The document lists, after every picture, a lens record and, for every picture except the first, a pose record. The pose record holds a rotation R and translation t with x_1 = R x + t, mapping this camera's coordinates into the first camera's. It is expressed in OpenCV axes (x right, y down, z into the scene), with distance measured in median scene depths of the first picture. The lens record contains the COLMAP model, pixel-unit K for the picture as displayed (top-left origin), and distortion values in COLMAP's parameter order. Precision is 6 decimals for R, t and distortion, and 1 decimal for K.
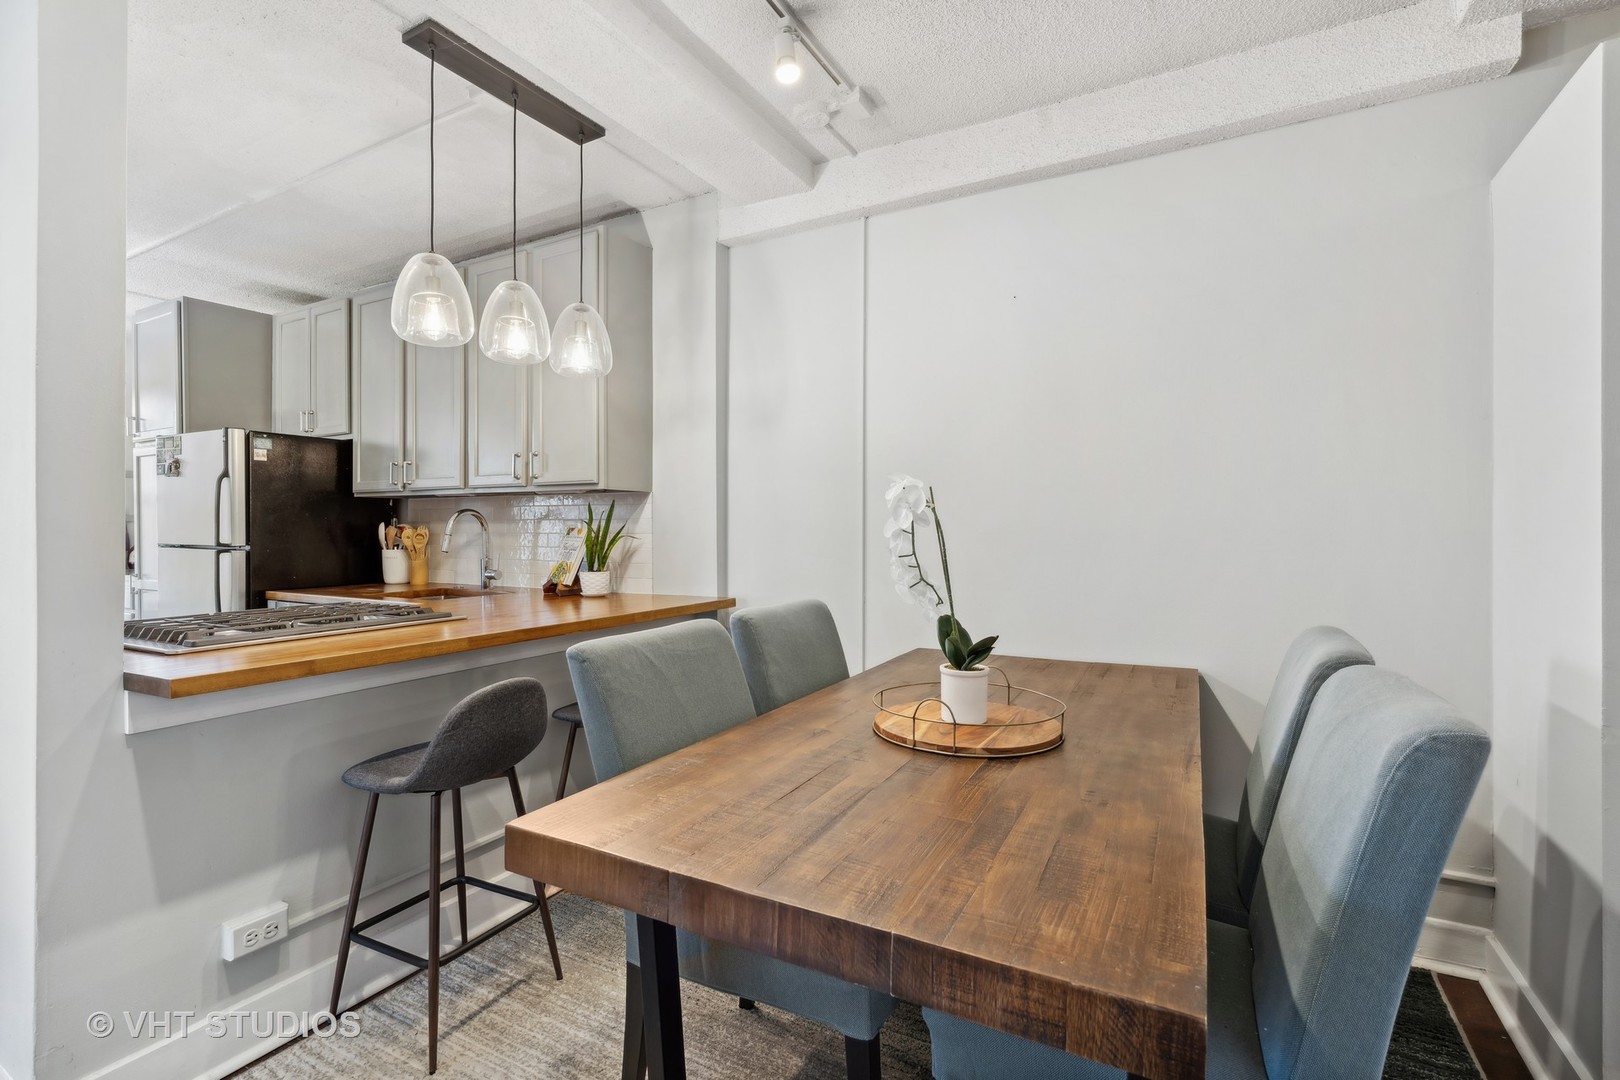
lens RADIAL K [[744.0, 0, 788.6], [0, 744.0, 531.4], [0, 0, 1]] dist [-0.001107, -0.000095]
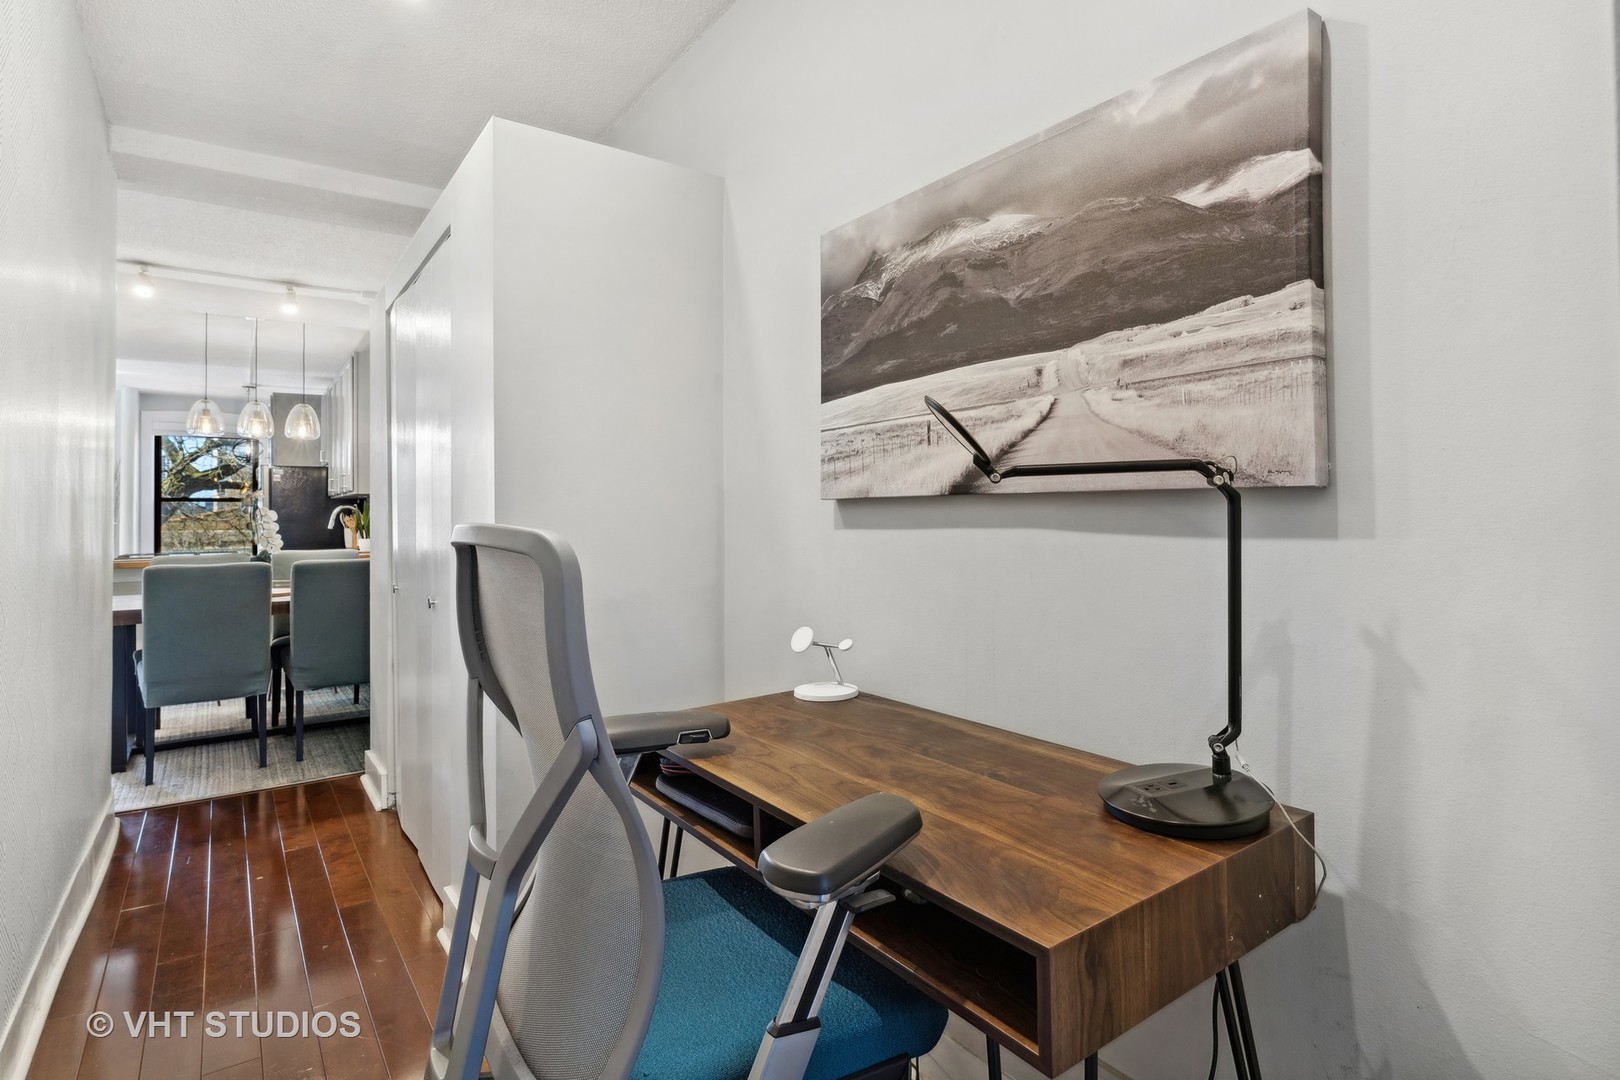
lens RADIAL K [[820.4, 0, 808.6], [0, 820.4, 491.7], [0, 0, 1]] dist [-0.000707, -0.000368]
pose [[0.906295, -0.023486, -0.421993, 1.550740], [0.010705, 0.999410, -0.032630, 0.016223], [0.422510, 0.025055, 0.906012, -0.350814]]
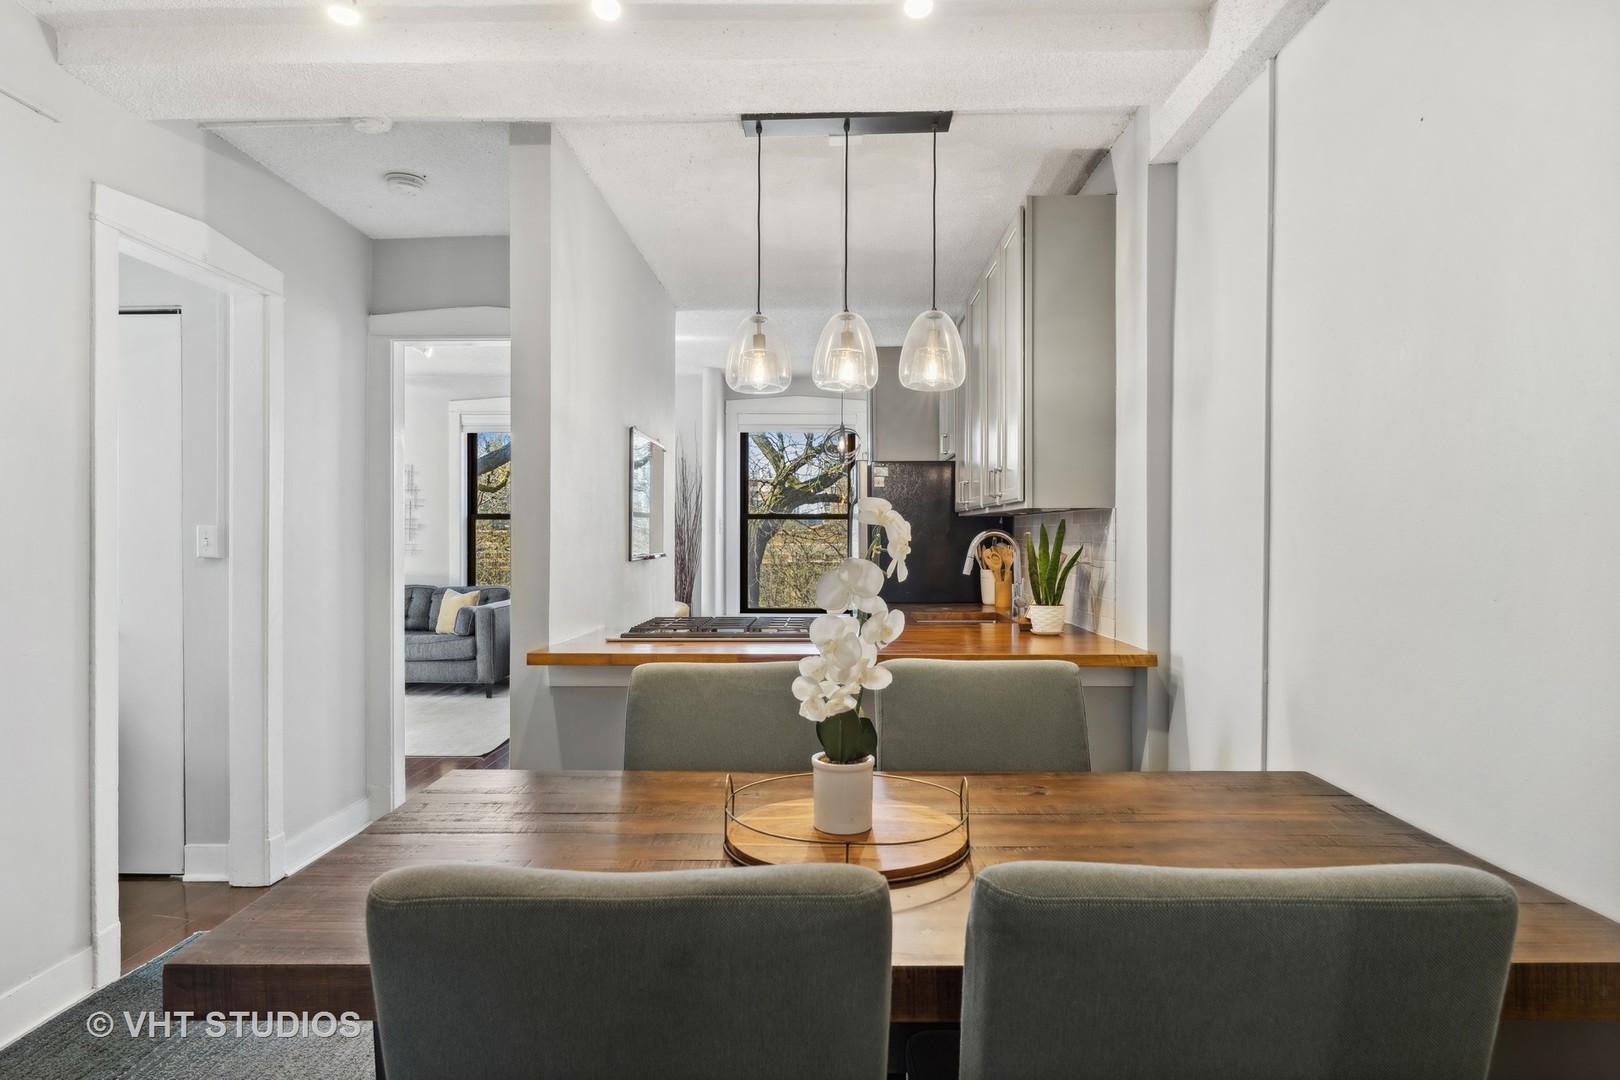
lens RADIAL K [[944.0, 0, 810.0], [0, 944.0, 540.0], [0, 0, 1]] dist [0.004542, 0.001119]
pose [[0.474681, 0.005118, -0.880143, 0.551944], [-0.002719, 0.999987, 0.004348, -0.023872], [0.880154, 0.000329, 0.474689, 0.258754]]
